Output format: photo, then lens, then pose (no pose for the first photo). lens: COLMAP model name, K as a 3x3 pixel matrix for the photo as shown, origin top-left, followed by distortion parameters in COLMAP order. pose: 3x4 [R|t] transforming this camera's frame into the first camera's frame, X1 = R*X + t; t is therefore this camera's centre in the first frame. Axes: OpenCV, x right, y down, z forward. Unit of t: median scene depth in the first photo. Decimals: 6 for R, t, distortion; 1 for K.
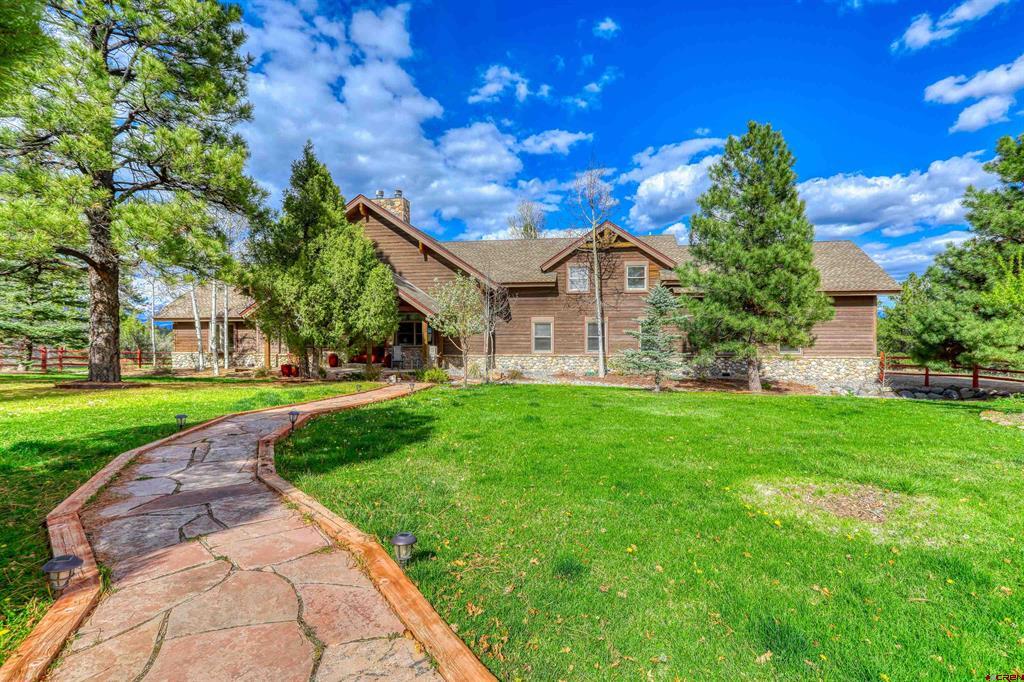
lens RADIAL K [[470.6, 0, 516.8], [0, 470.6, 326.6], [0, 0, 1]] dist [0.000982, 0.000393]
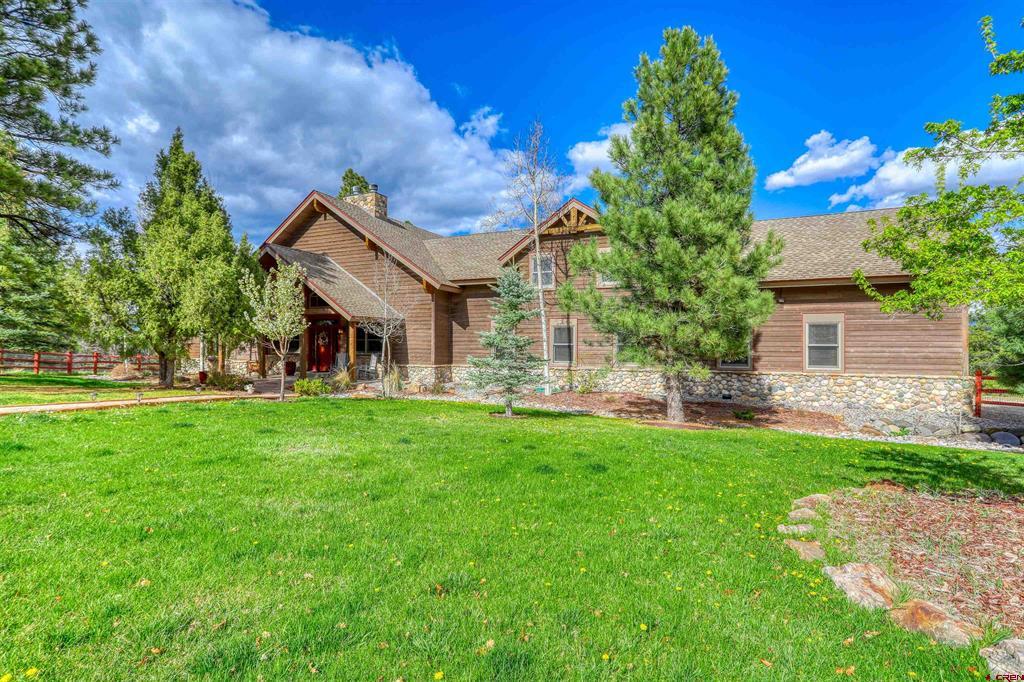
lens RADIAL K [[506.4, 0, 512.0], [0, 506.4, 341.0], [0, 0, 1]] dist [0.010250, 0.000348]
pose [[0.961541, 0.001749, -0.274655, 0.310561], [-0.001181, 0.999997, 0.002233, 0.013403], [0.274658, -0.001822, 0.961540, 0.142475]]
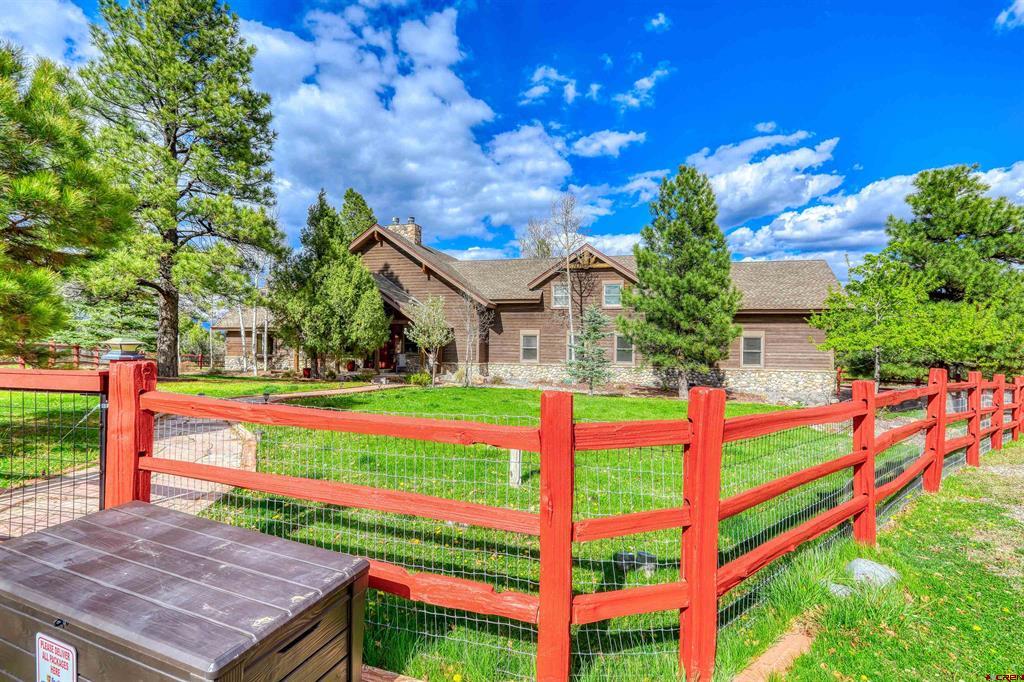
lens RADIAL K [[493.2, 0, 512.0], [0, 493.2, 341.0], [0, 0, 1]] dist [0.004207, 0.000206]
pose [[0.993138, 0.012307, -0.116301, 0.147531], [-0.011303, 0.999893, 0.009289, -0.004840], [0.116403, -0.007911, 0.993171, -0.167598]]
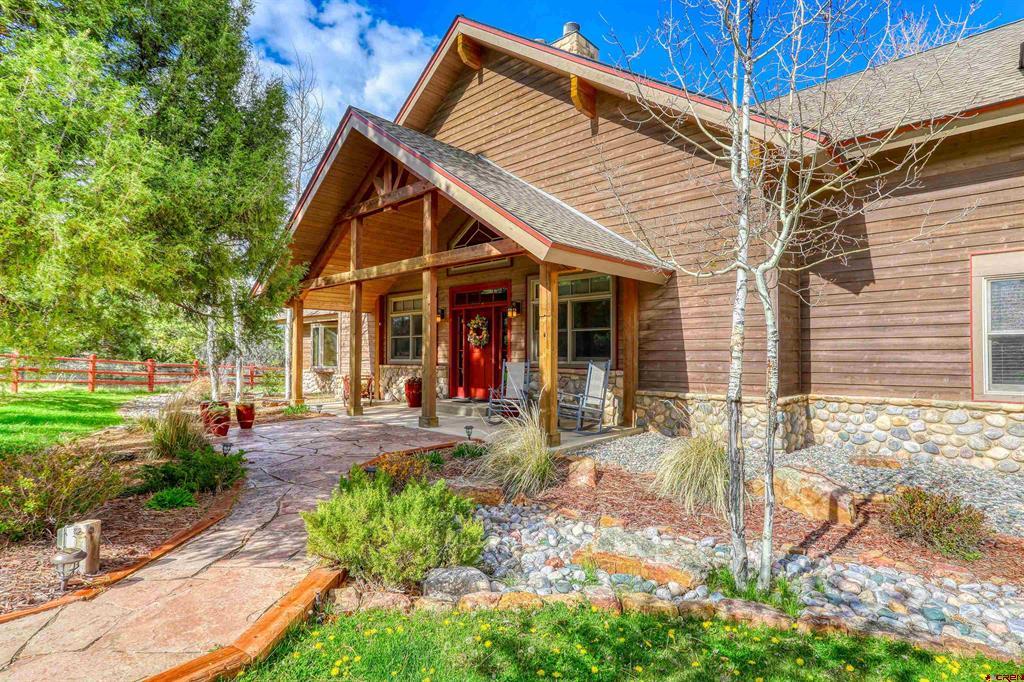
lens RADIAL K [[525.8, 0, 512.0], [0, 525.8, 341.0], [0, 0, 1]] dist [-0.000139, -0.000055]
pose [[0.830442, -0.013023, -0.556952, -0.018680], [0.002992, 0.999817, -0.018917, 0.030106], [0.557097, 0.014043, 0.830329, 0.608548]]
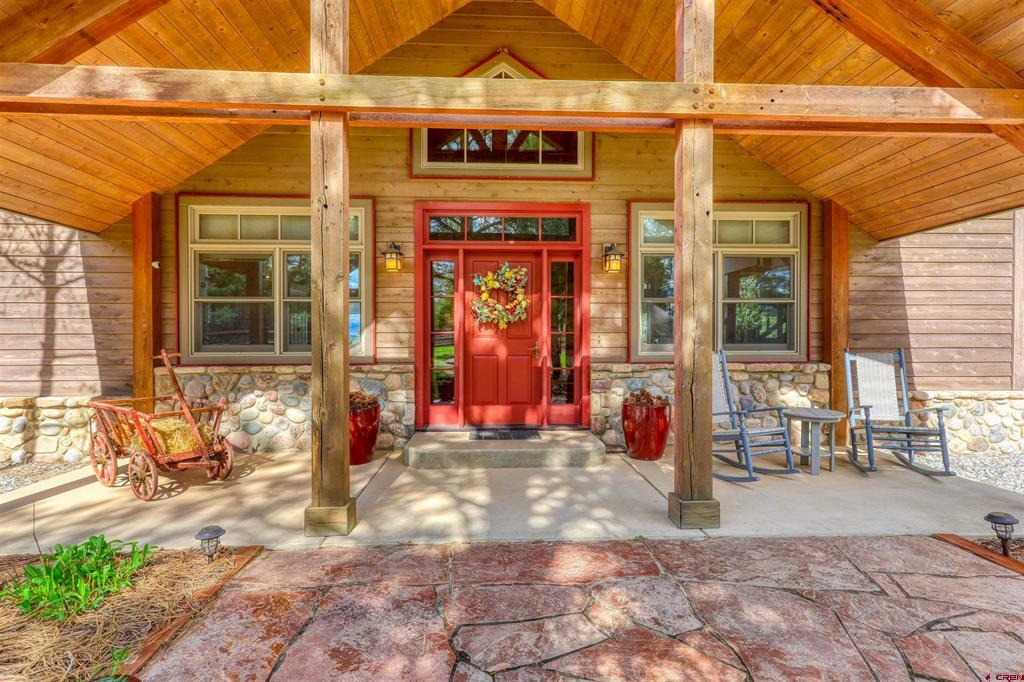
lens RADIAL K [[506.4, 0, 512.0], [0, 506.4, 341.0], [0, 0, 1]] dist [0.010250, 0.000348]
pose [[0.976510, -0.000403, 0.215472, -0.372250], [-0.001140, 0.999975, 0.007039, 0.032070], [-0.215469, -0.007120, 0.976485, 0.762898]]
